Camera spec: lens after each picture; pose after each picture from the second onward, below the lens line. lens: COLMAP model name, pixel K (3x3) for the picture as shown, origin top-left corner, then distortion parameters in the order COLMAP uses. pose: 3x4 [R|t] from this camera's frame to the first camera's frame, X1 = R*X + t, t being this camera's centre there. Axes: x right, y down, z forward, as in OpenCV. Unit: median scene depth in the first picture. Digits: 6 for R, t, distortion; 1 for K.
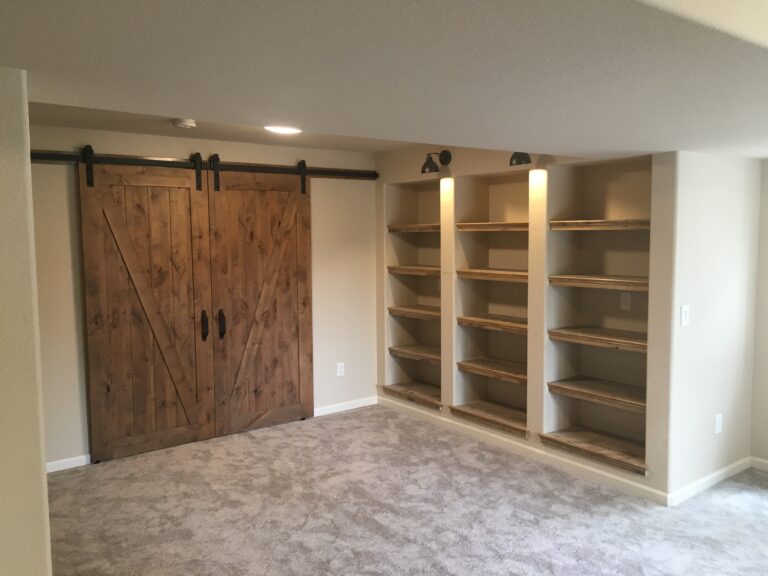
lens RADIAL K [[653.2, 0, 384.0], [0, 653.2, 288.0], [0, 0, 1]] dist [0.077007, -0.089666]
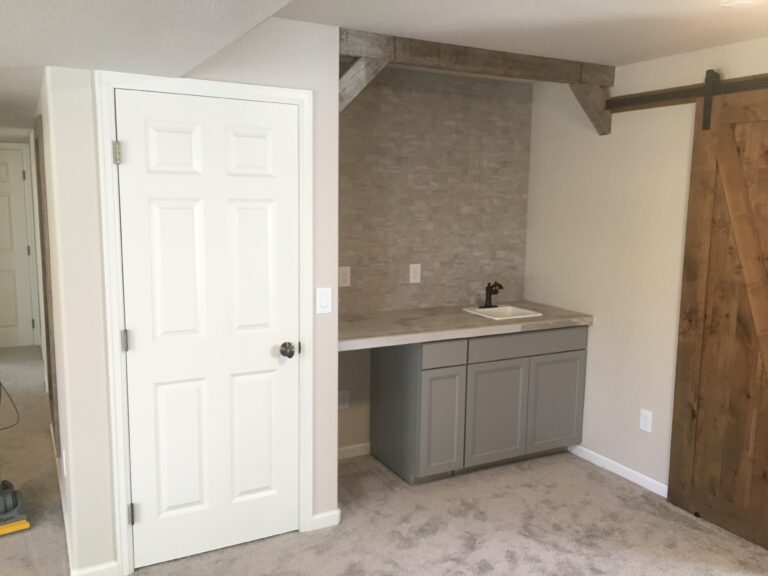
lens RADIAL K [[653.2, 0, 384.0], [0, 653.2, 288.0], [0, 0, 1]] dist [0.077007, -0.089666]
pose [[-0.147143, 0.154286, -0.977008, 0.314154], [-0.096098, 0.980857, 0.169366, -0.071678], [0.984436, 0.118809, -0.129499, 0.748842]]
